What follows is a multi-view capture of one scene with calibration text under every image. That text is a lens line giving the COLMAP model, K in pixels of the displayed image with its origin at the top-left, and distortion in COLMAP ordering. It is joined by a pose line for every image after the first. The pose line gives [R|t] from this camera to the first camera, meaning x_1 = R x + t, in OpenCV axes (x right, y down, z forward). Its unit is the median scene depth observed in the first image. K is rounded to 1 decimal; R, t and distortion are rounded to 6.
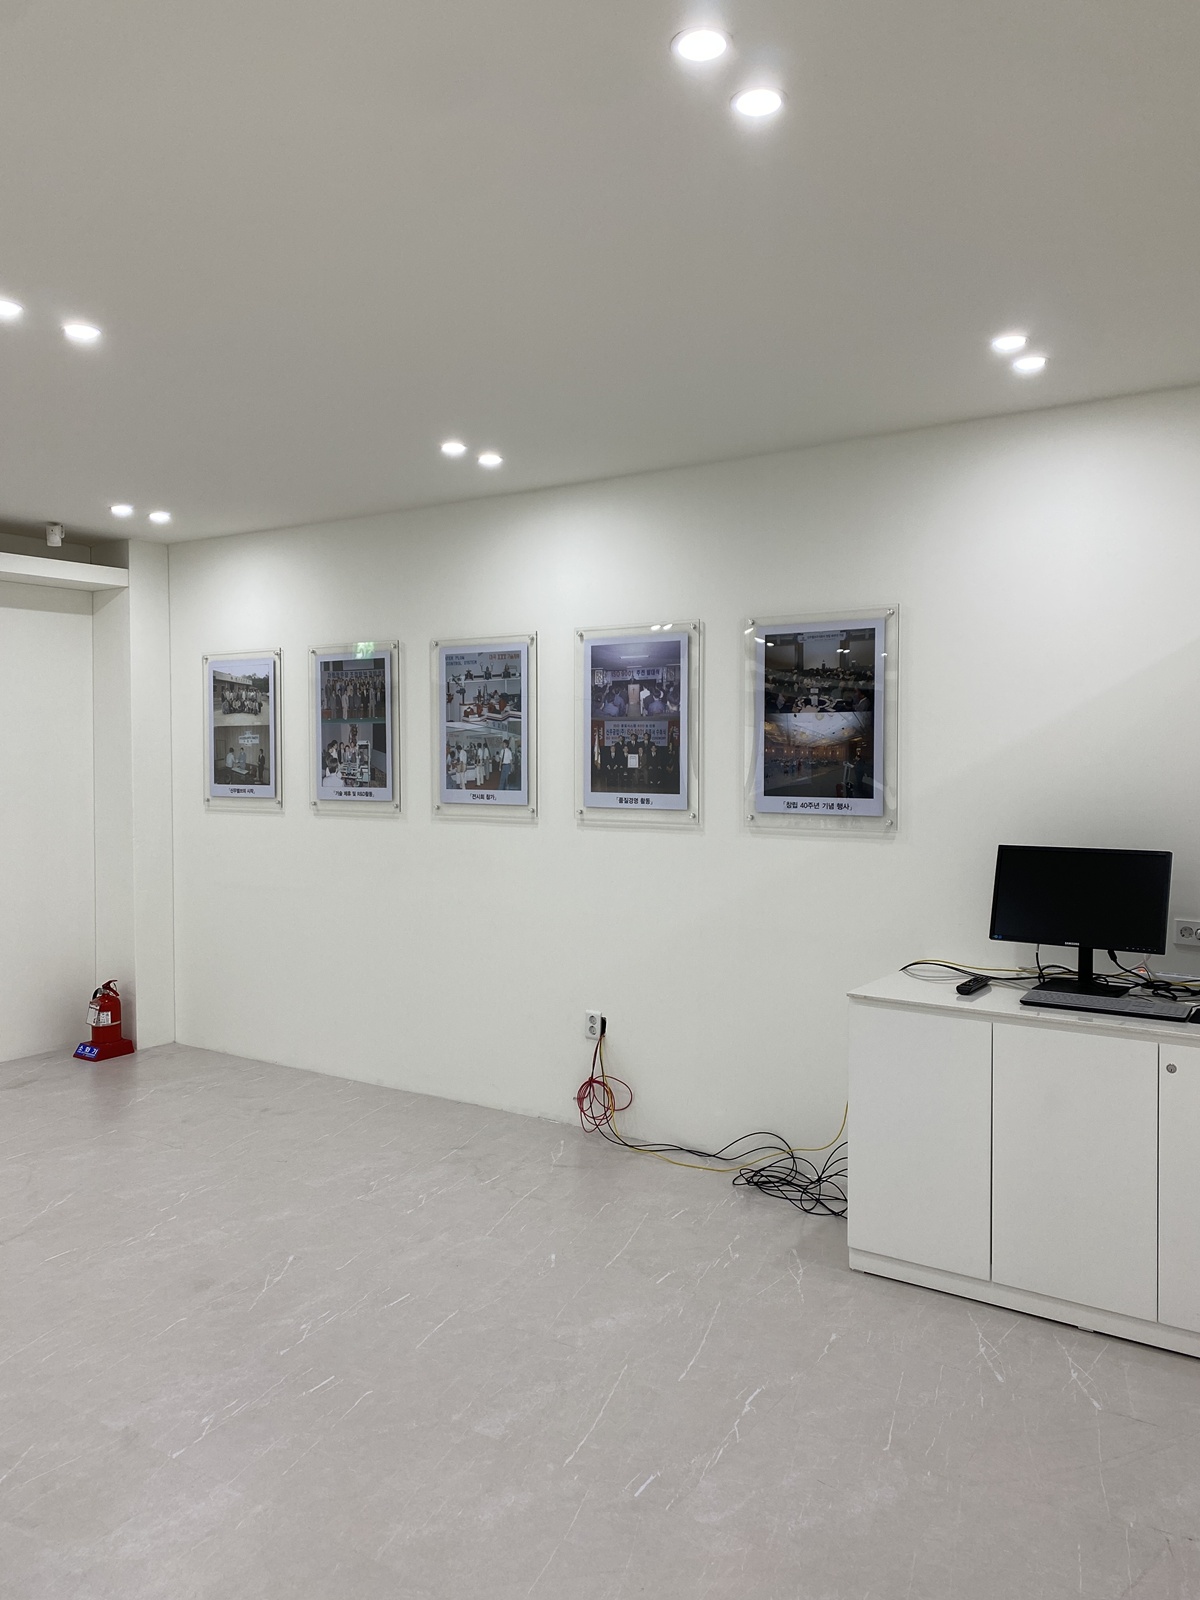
lens RADIAL K [[1201.4, 0, 597.0], [0, 1201.4, 798.3], [0, 0, 1]] dist [0.050106, -0.063770]
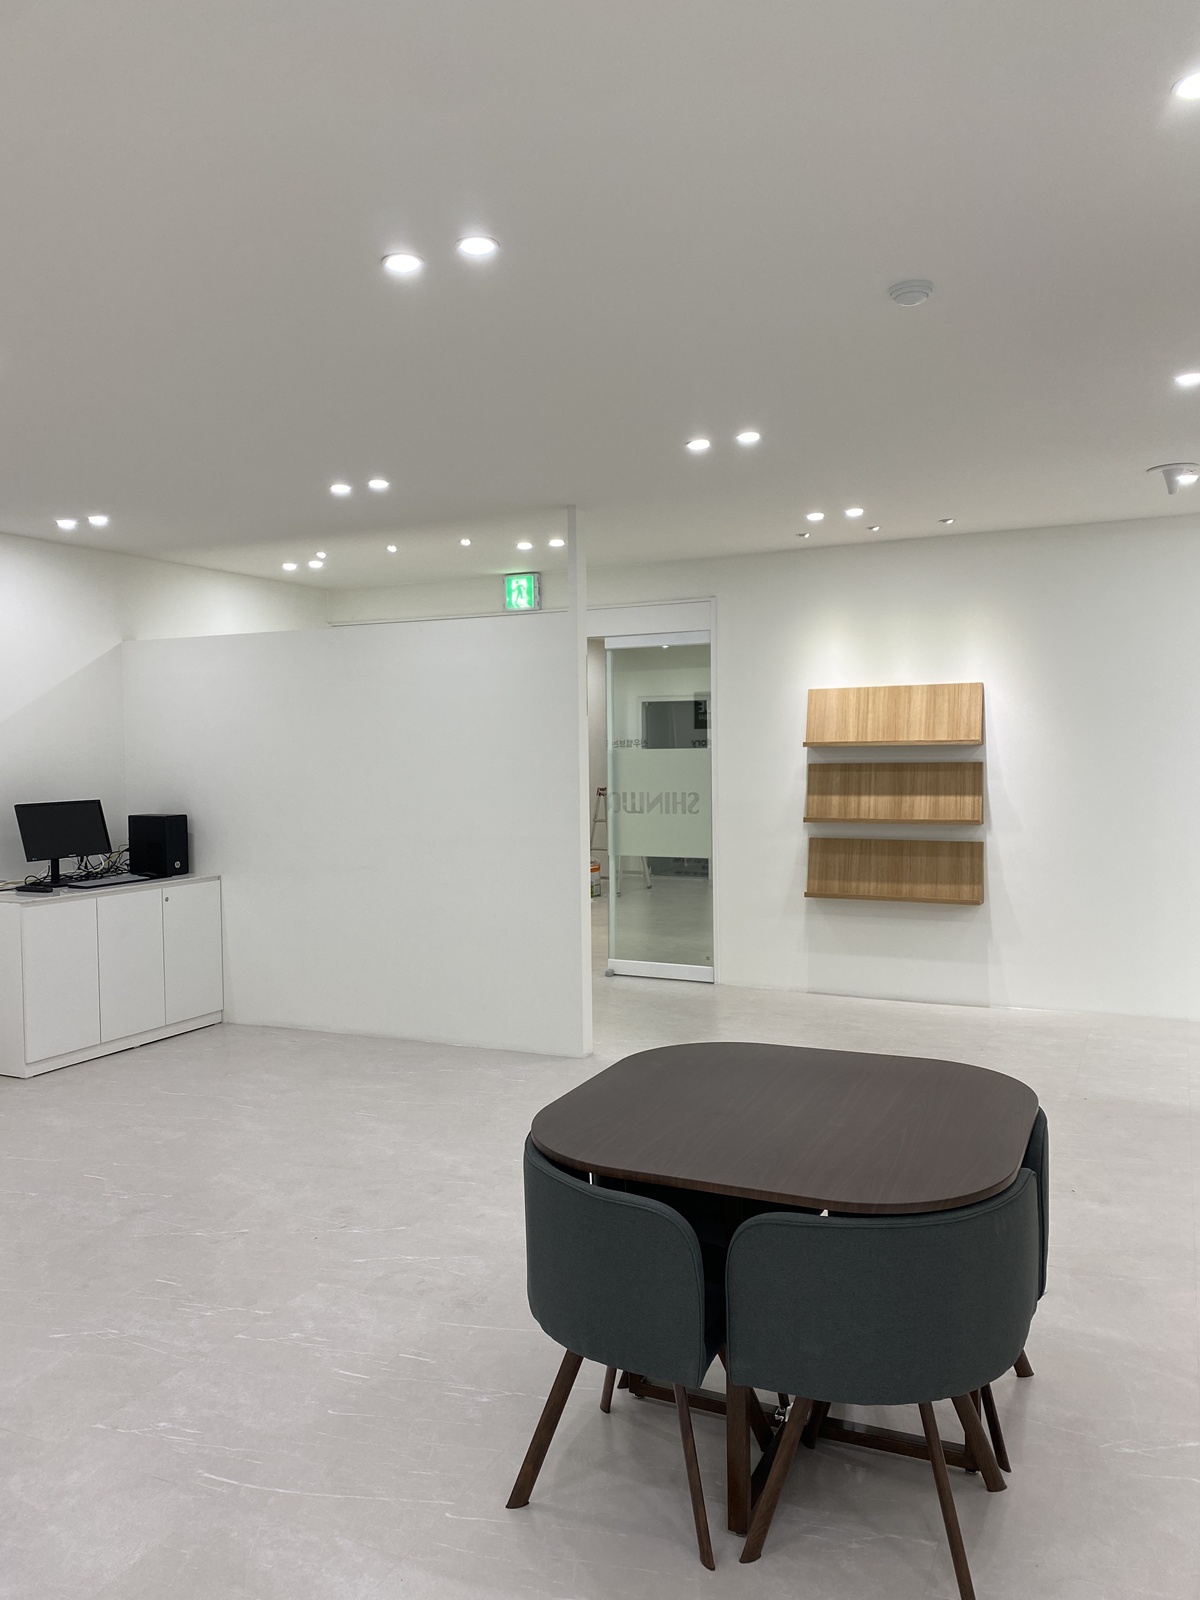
lens RADIAL K [[1201.4, 0, 591.9], [0, 1201.4, 796.0], [0, 0, 1]] dist [0.050106, -0.063770]
pose [[-0.143950, -0.033914, 0.989004, -1.653201], [0.045604, 0.998123, 0.040864, -0.003402], [-0.988534, 0.050985, -0.142133, 0.566786]]
